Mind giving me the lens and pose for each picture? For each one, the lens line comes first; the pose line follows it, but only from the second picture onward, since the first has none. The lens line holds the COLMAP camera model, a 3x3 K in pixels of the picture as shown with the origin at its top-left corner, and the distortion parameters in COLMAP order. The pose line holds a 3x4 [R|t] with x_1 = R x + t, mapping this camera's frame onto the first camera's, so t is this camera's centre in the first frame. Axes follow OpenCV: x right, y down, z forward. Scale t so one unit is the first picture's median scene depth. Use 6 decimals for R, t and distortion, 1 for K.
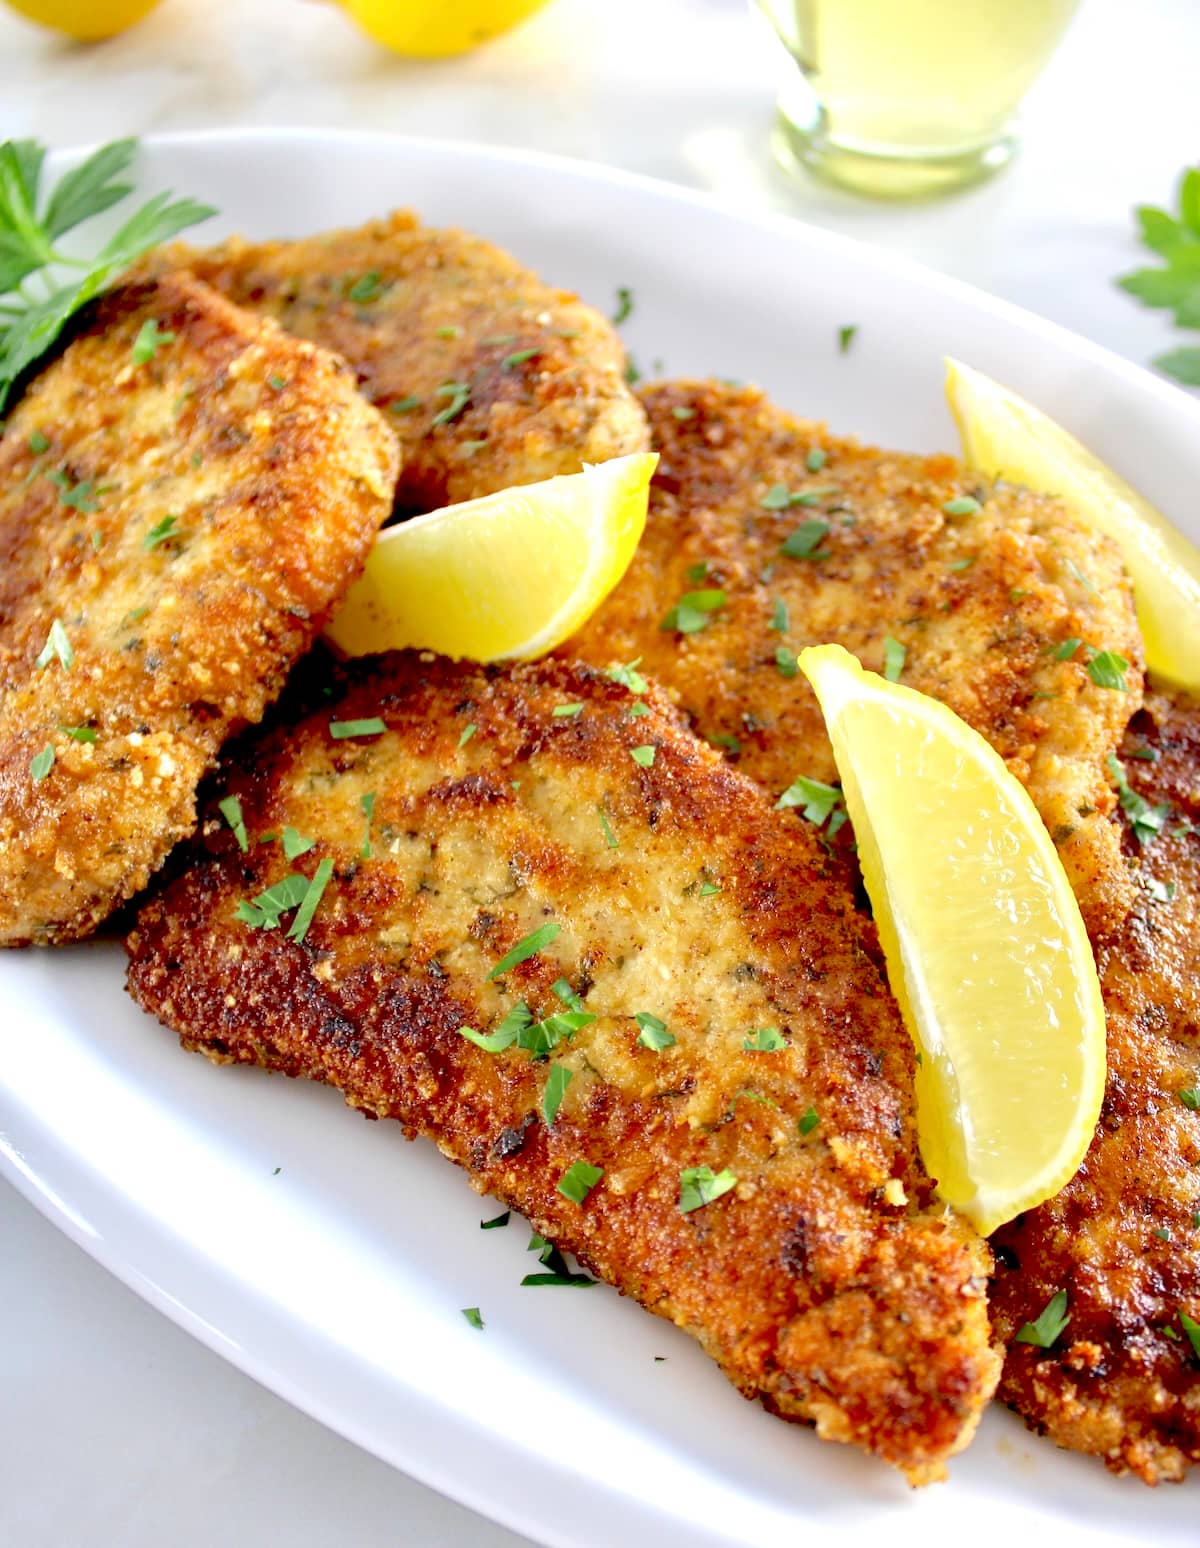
lens RADIAL K [[1492.6, 0, 608.0], [0, 1492.6, 807.0], [0, 0, 1]] dist [-0.134921, 0.000000]
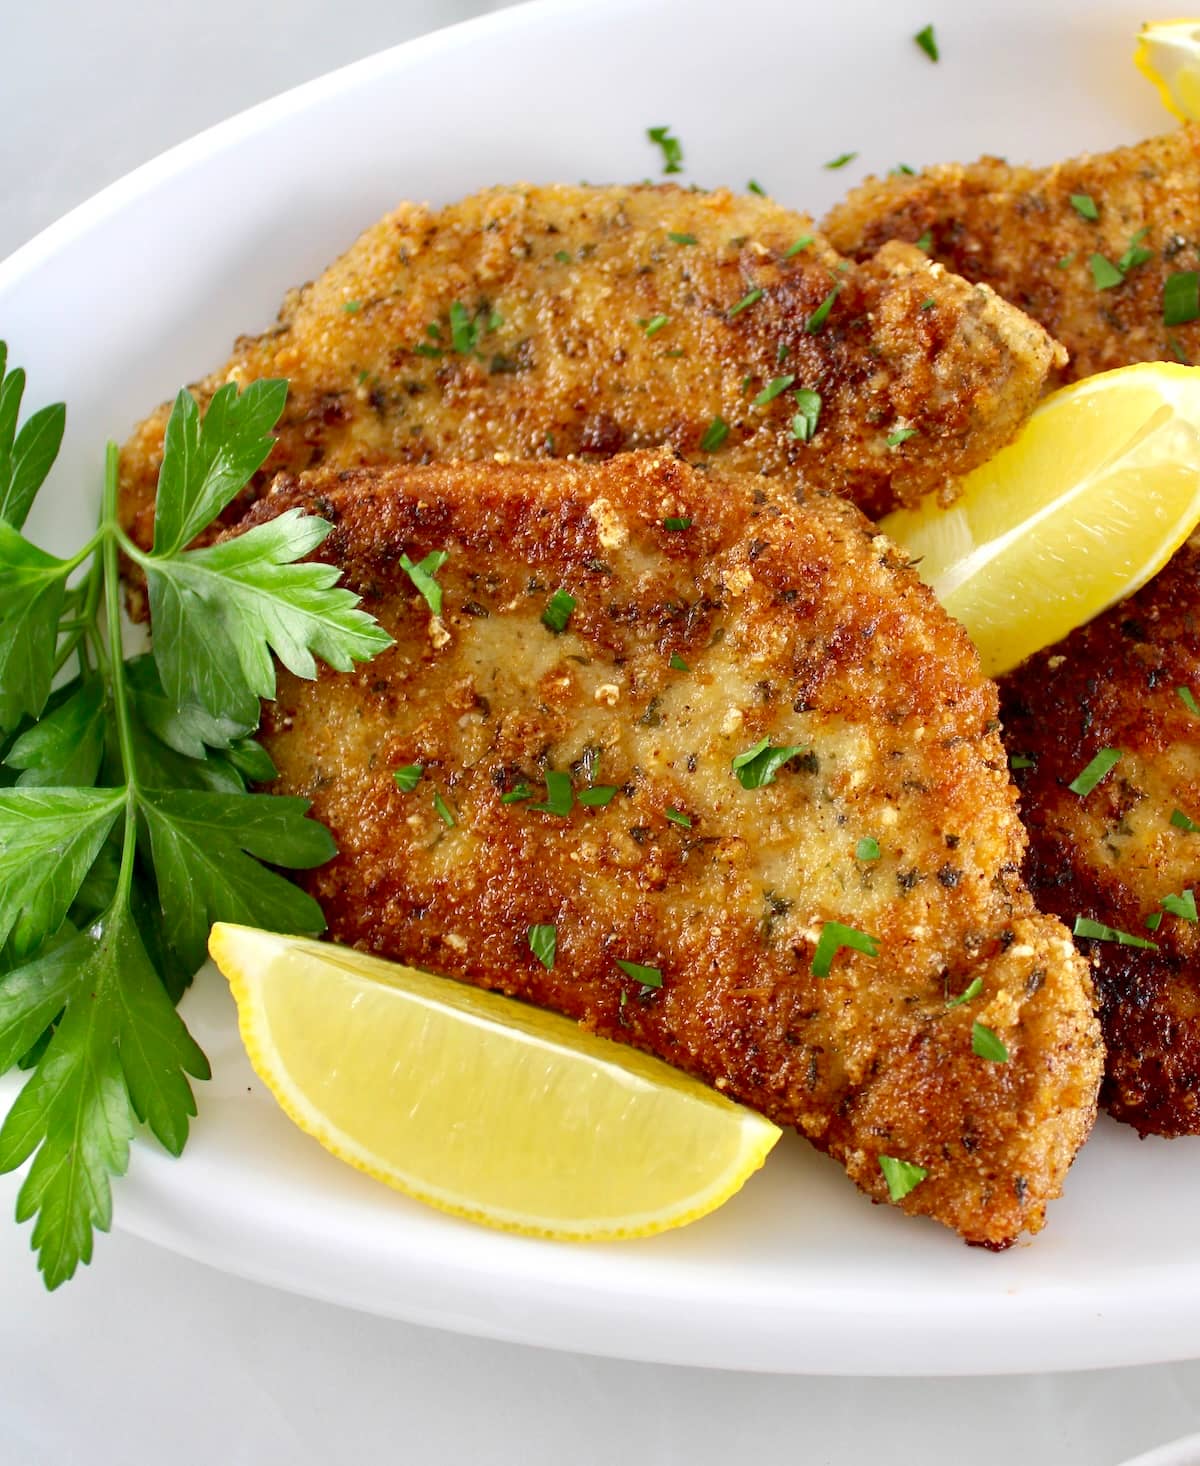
lens RADIAL K [[2014.0, 0, 665.6], [0, 2014.0, 647.2], [0, 0, 1]] dist [-0.094383, 0.000000]
pose [[0.685012, -0.660464, 0.307483, -0.749185], [0.566819, 0.748313, 0.344592, -0.759716], [-0.457684, -0.061762, 0.886967, 0.012000]]
